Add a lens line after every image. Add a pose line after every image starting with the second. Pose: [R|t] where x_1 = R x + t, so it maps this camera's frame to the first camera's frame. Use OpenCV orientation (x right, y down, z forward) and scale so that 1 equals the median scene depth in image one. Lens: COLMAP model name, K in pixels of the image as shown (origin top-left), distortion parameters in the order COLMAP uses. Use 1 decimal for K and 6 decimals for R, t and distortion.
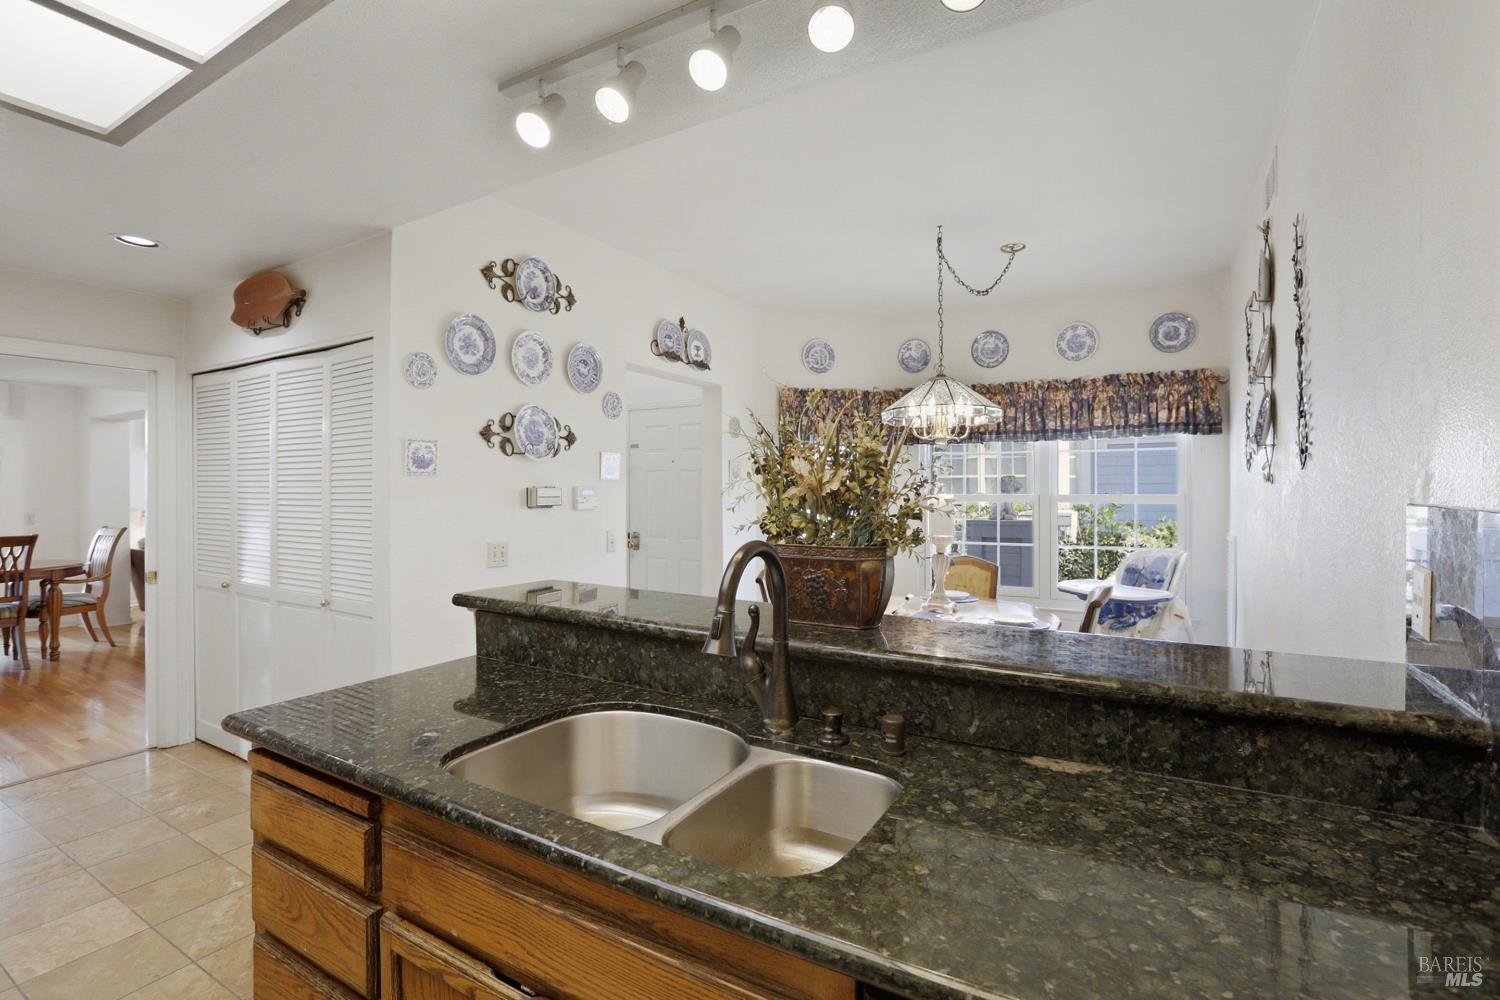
lens RADIAL K [[716.3, 0, 754.7], [0, 716.3, 498.2], [0, 0, 1]] dist [-0.032531, 0.008562]
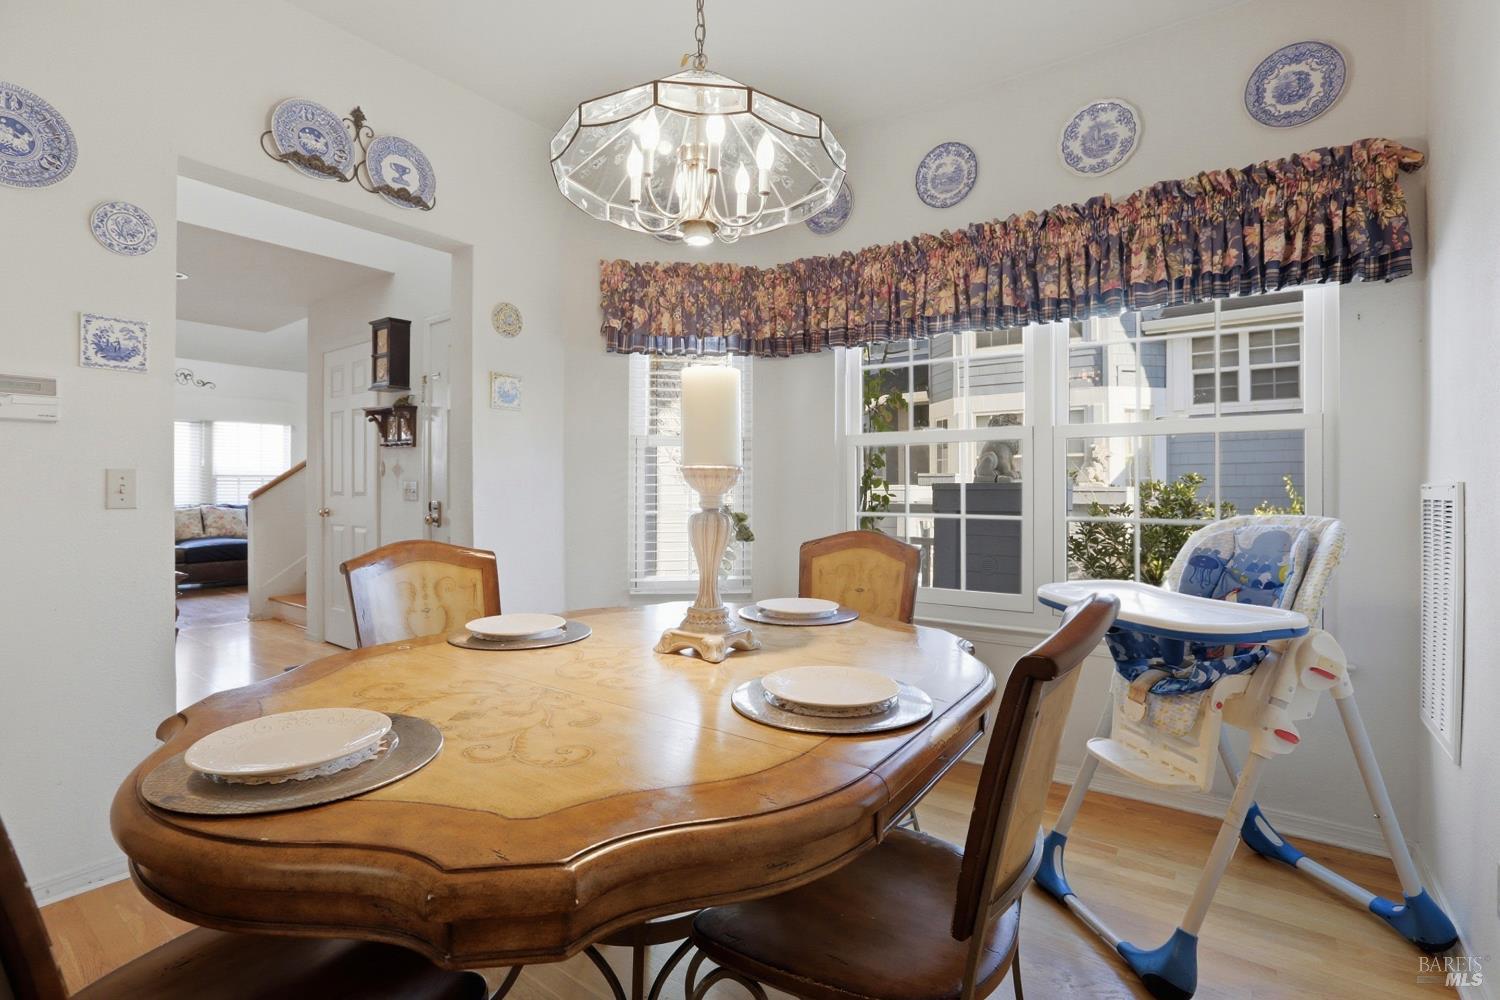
lens RADIAL K [[716.3, 0, 741.5], [0, 716.3, 497.3], [0, 0, 1]] dist [-0.032531, 0.008562]
pose [[0.993700, 0.001695, -0.112062, 0.259564], [-0.001507, 0.999997, 0.001763, 0.054198], [0.112064, -0.001583, 0.993700, 0.467031]]
